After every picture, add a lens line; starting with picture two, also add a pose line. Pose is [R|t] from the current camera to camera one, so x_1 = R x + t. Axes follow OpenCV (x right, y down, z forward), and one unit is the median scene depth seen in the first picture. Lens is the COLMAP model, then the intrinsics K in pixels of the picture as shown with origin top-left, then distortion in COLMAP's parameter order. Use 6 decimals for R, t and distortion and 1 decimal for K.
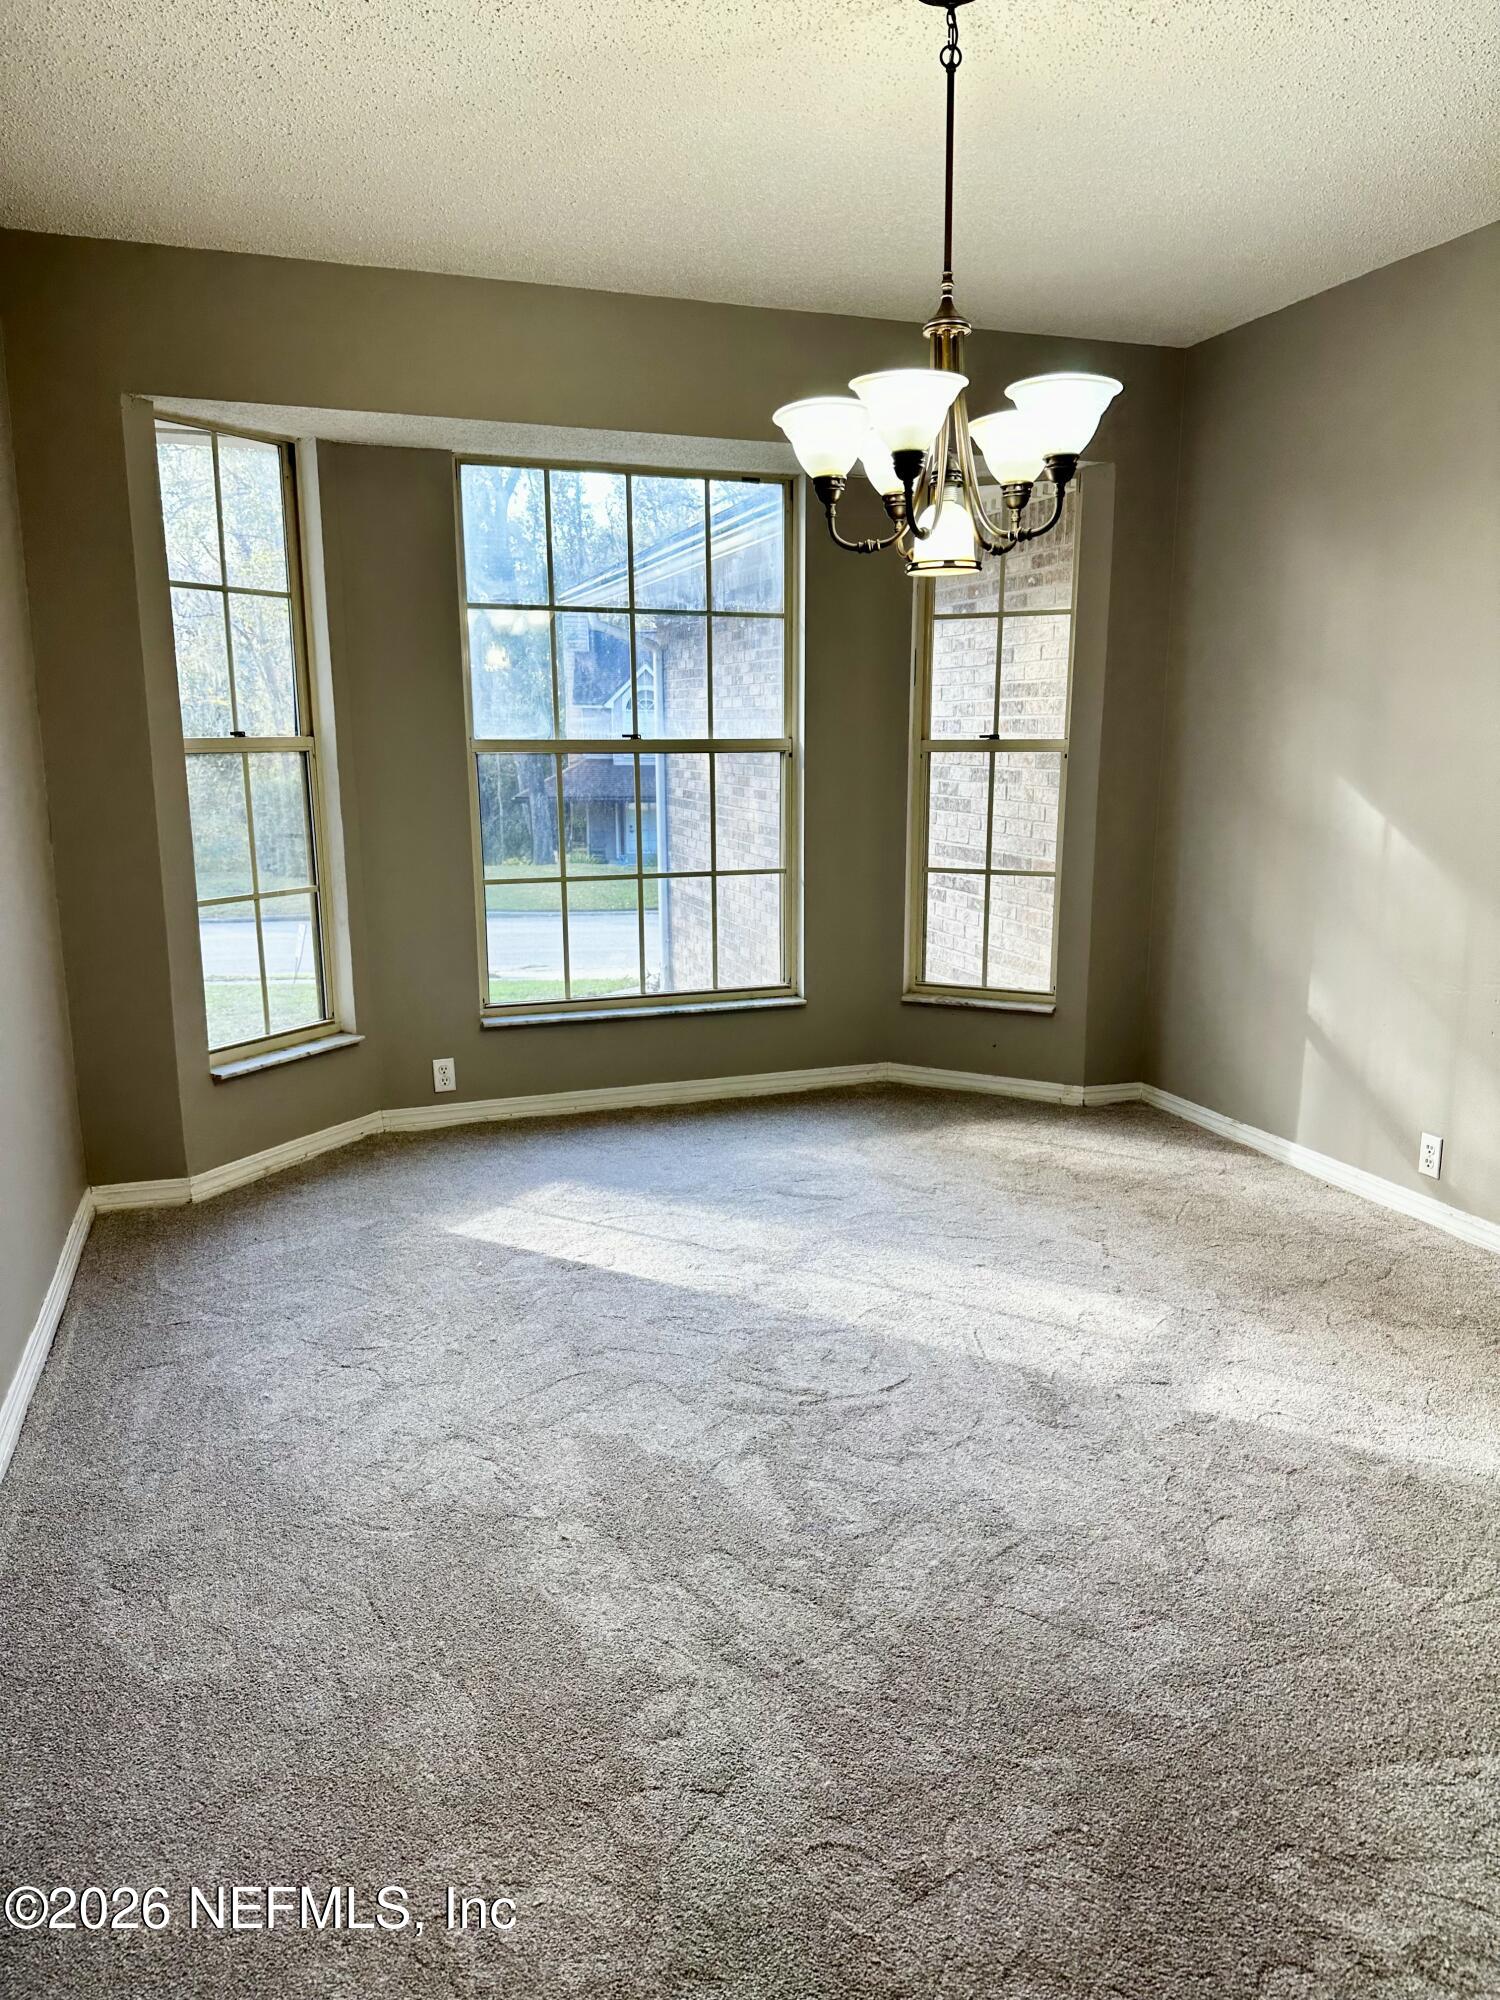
lens RADIAL K [[1388.6, 0, 755.1], [0, 1388.6, 1008.4], [0, 0, 1]] dist [0.150403, -0.303991]
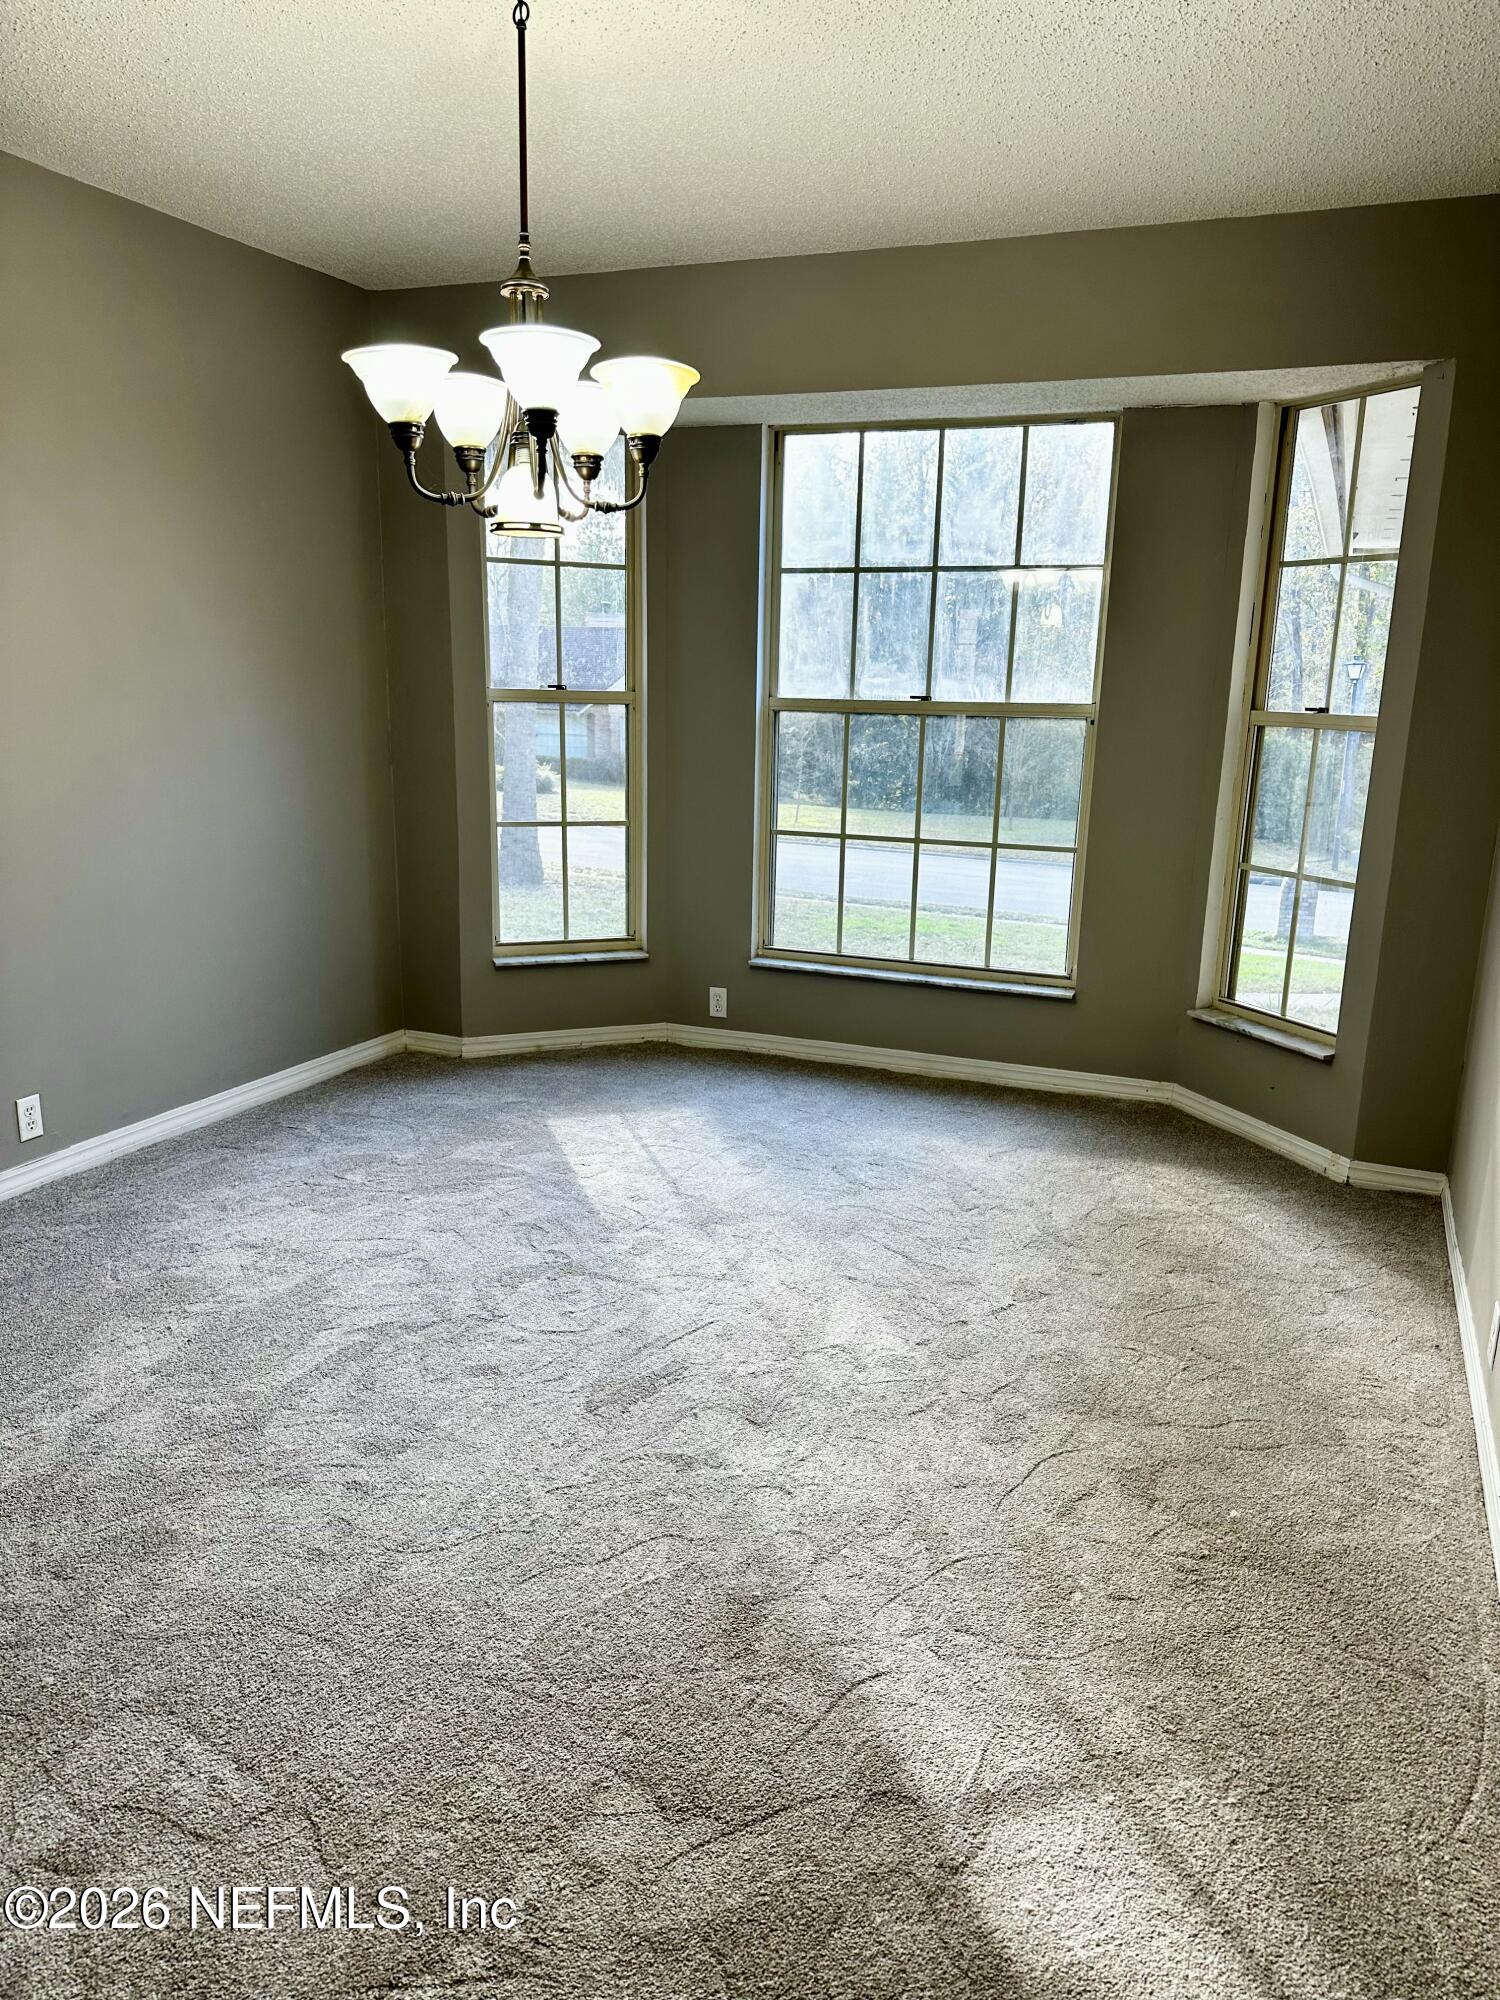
lens RADIAL K [[1360.4, 0, 755.7], [0, 1360.4, 1026.9], [0, 0, 1]] dist [0.005127, 0.000952]
pose [[0.740061, 0.180736, -0.647799, 0.509650], [-0.155608, 0.983093, 0.096513, -0.042547], [0.654290, 0.029378, 0.755673, 0.214992]]
